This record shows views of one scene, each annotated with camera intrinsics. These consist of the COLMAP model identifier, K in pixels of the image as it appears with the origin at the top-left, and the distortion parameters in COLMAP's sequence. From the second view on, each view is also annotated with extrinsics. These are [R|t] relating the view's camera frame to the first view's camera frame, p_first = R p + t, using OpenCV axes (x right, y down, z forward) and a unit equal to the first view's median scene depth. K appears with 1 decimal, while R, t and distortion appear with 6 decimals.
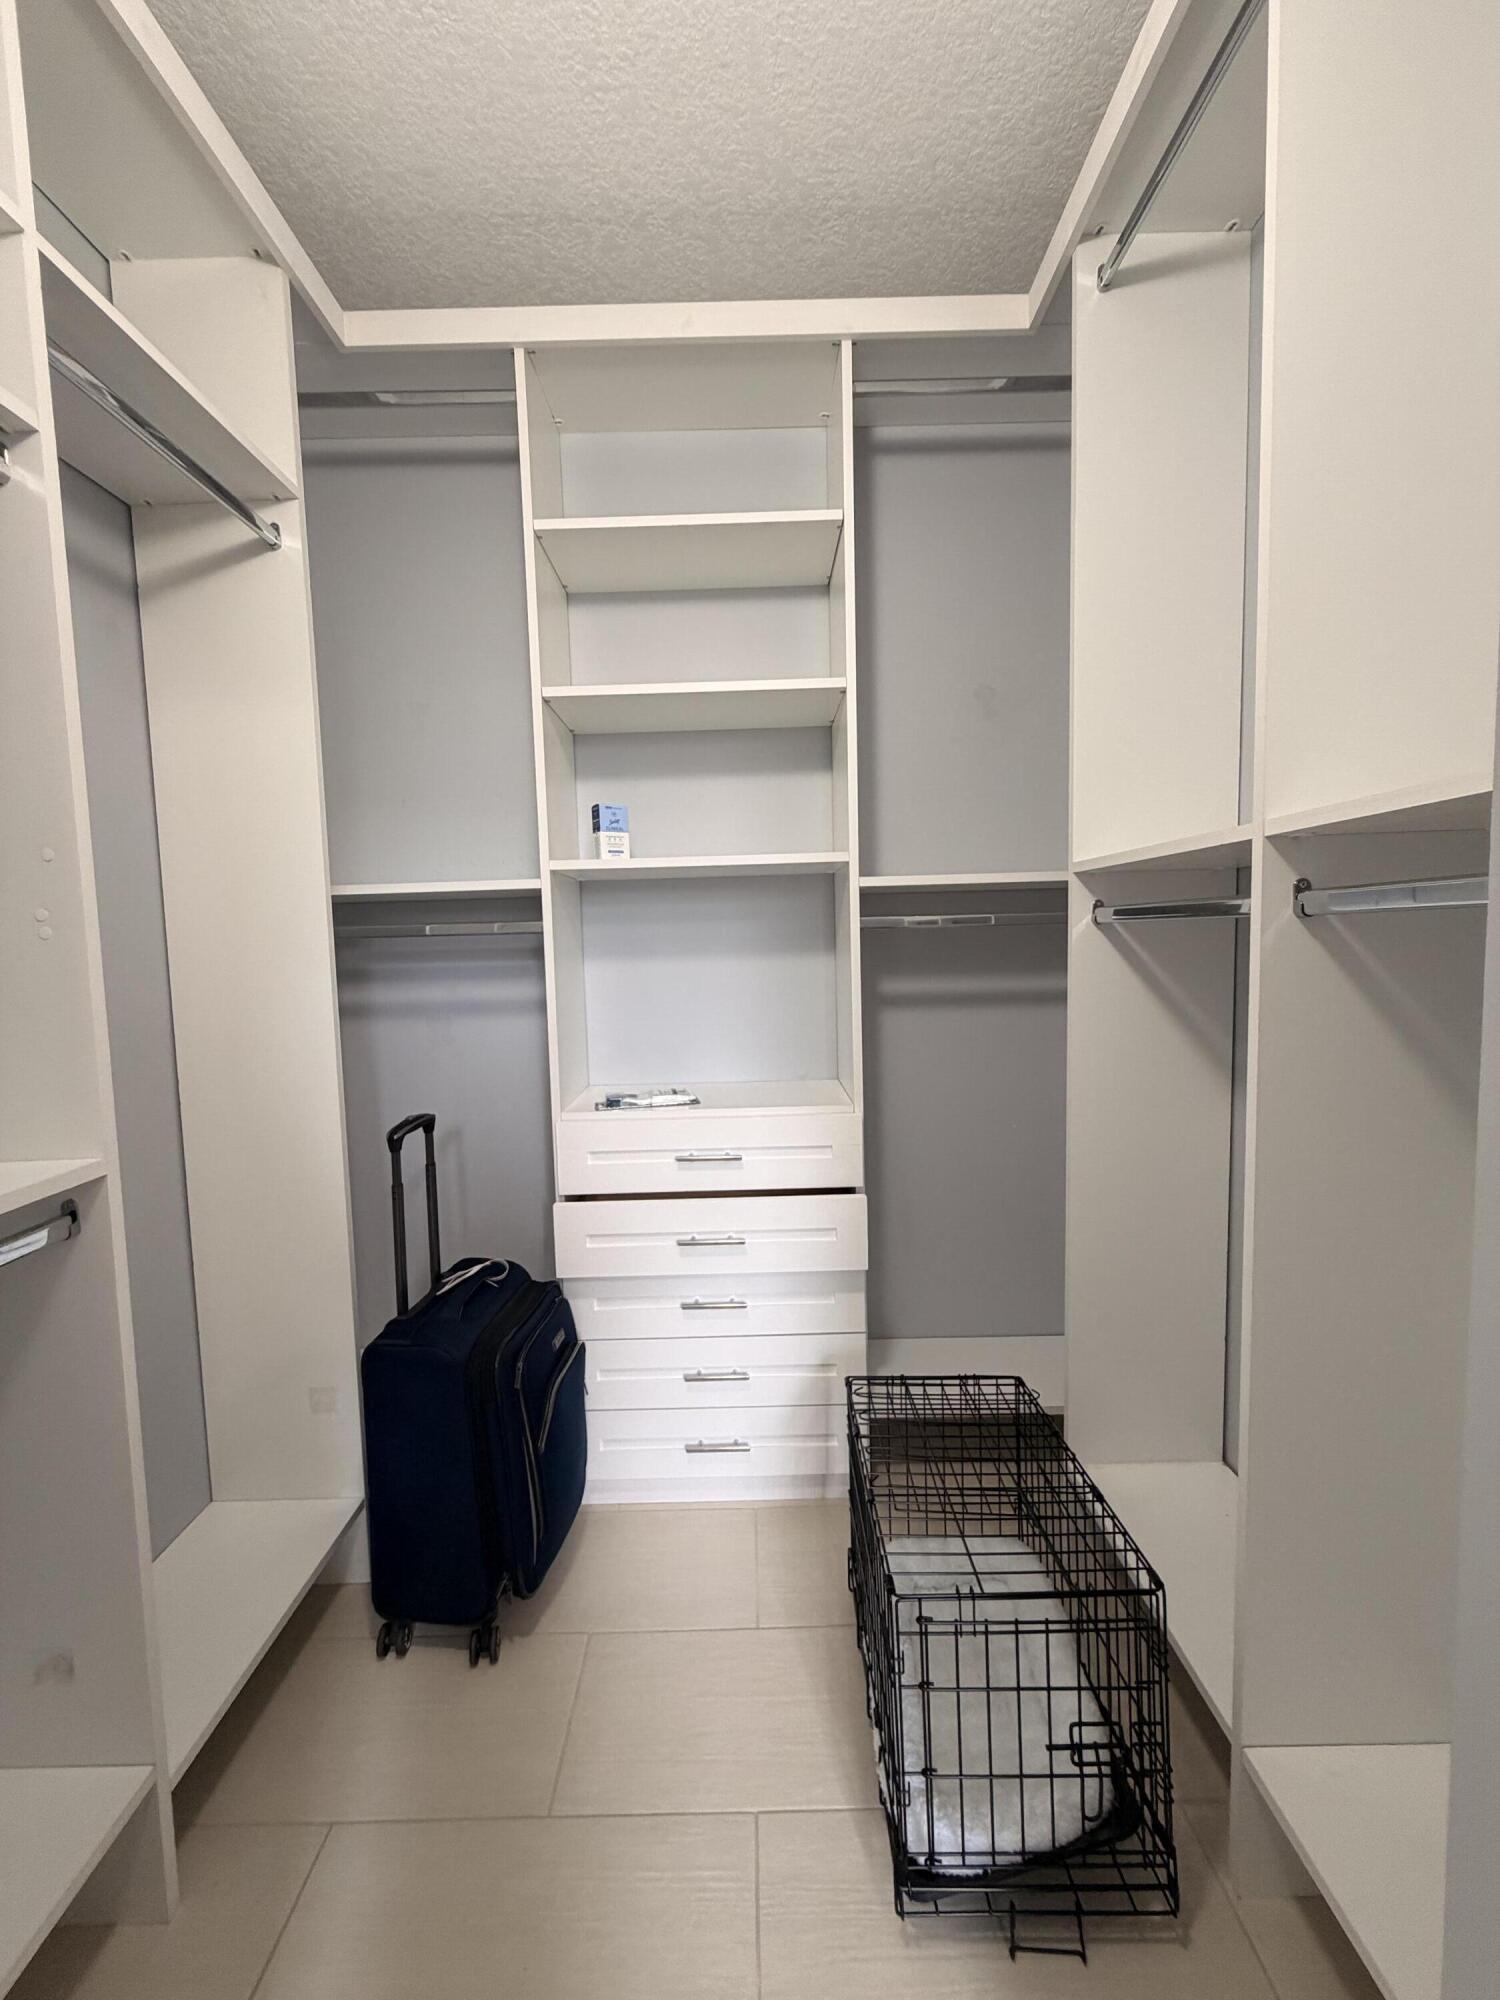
lens RADIAL K [[793.4, 0, 743.9], [0, 793.4, 996.7], [0, 0, 1]] dist [-0.001782, -0.000449]
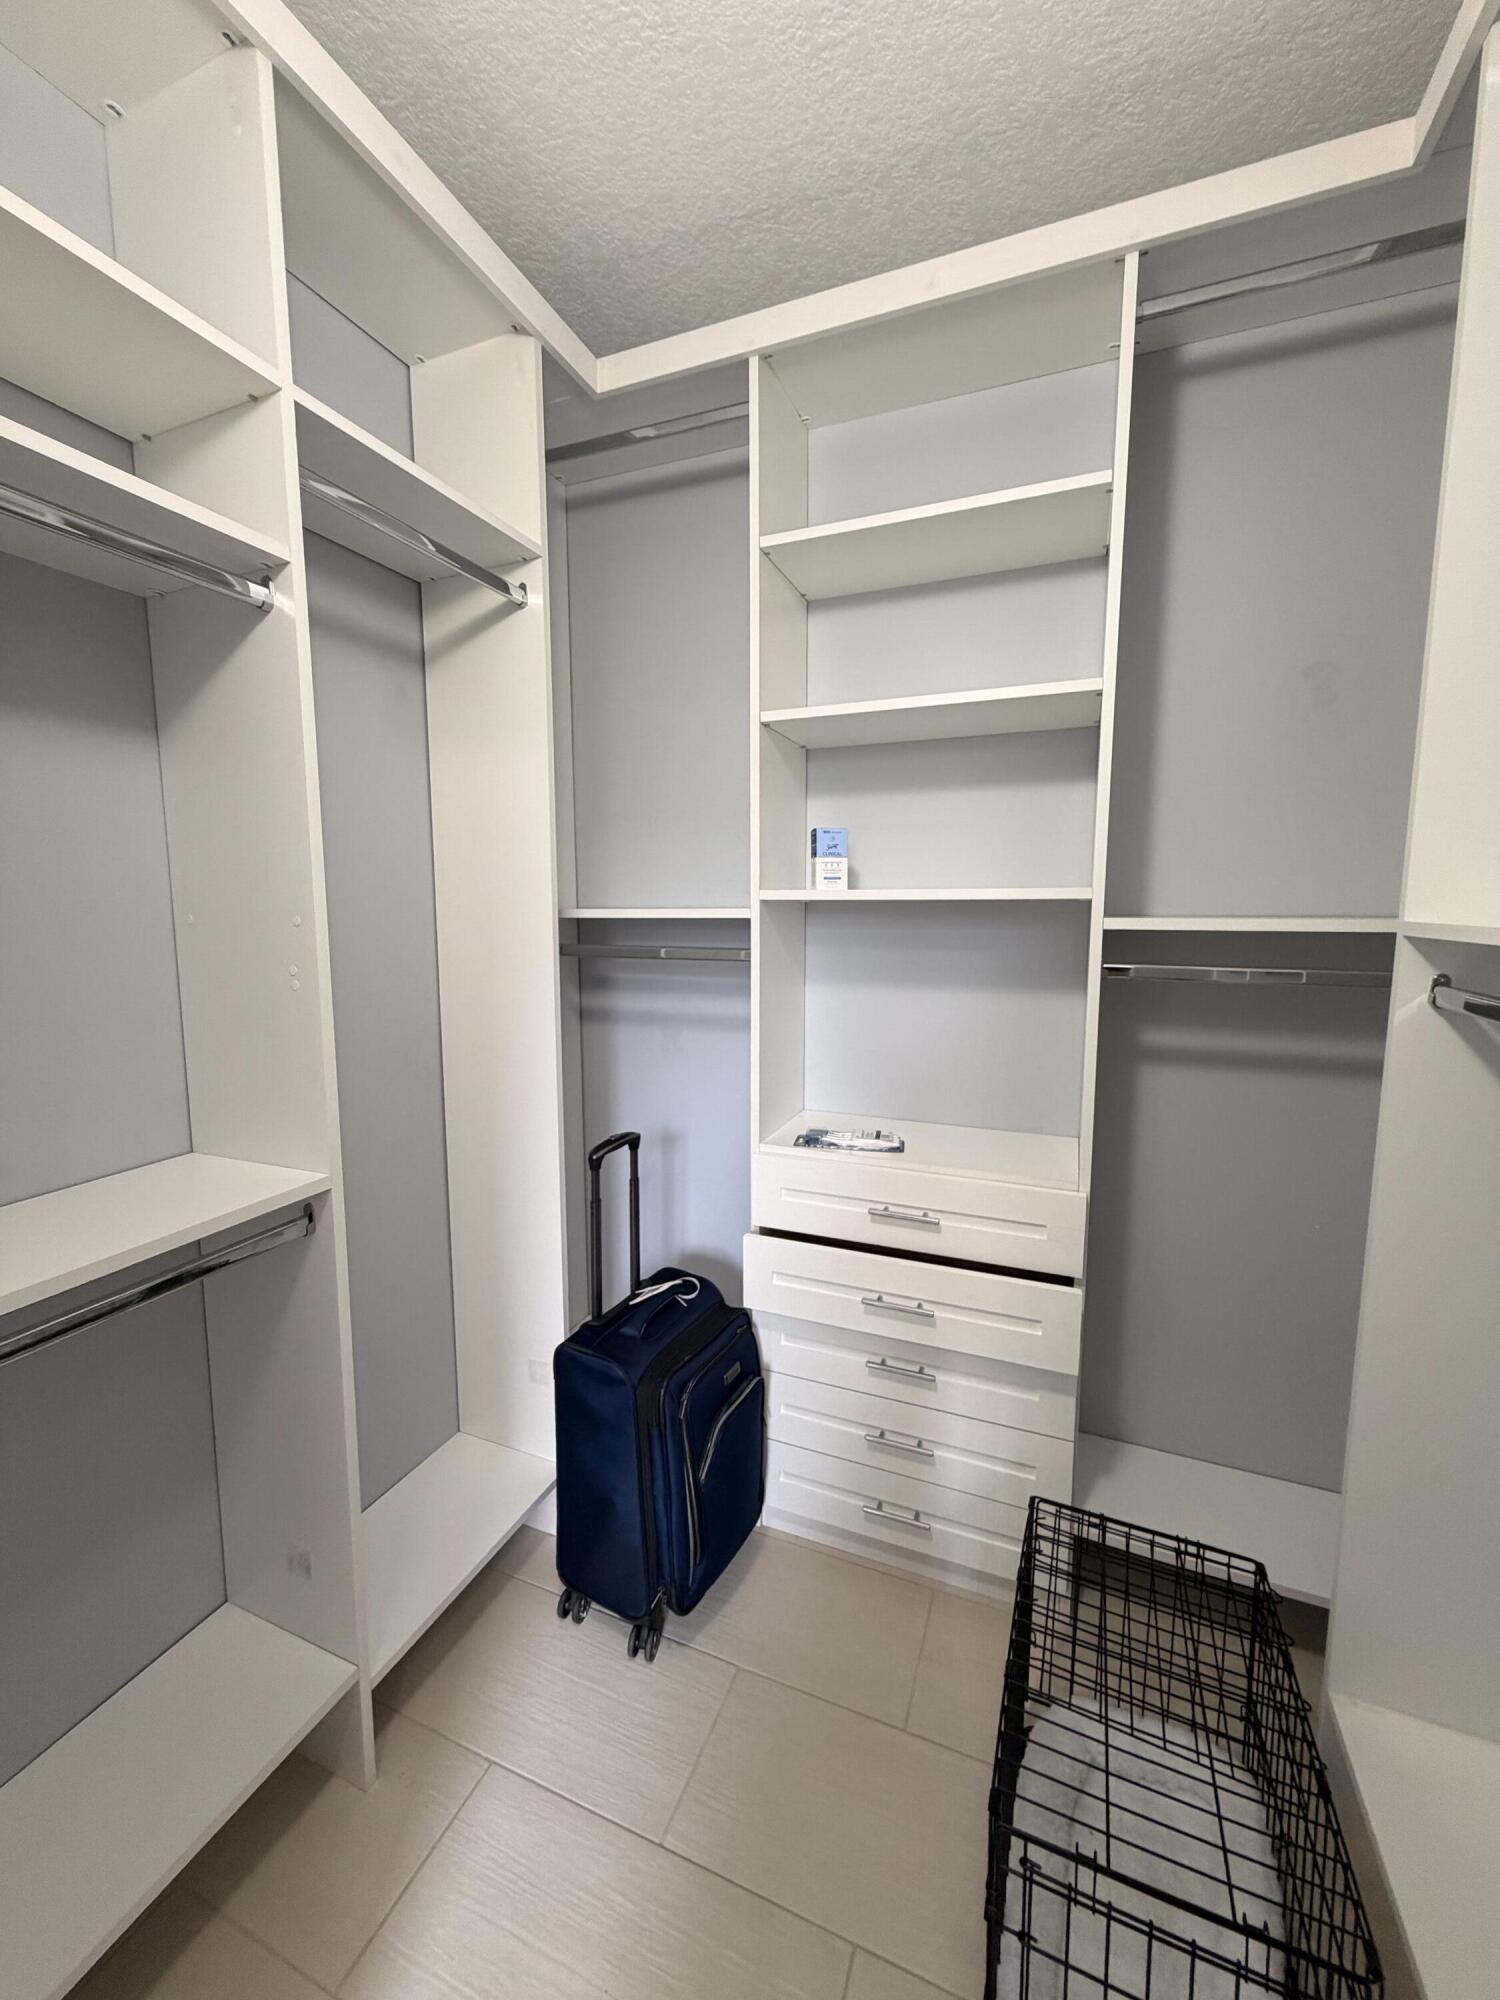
lens RADIAL K [[793.4, 0, 743.9], [0, 793.4, 996.7], [0, 0, 1]] dist [-0.001782, -0.000449]
pose [[0.924476, 0.069993, -0.374761, 0.120196], [-0.053083, 0.997059, 0.055271, -0.098759], [0.377527, -0.031203, 0.925473, 0.083946]]
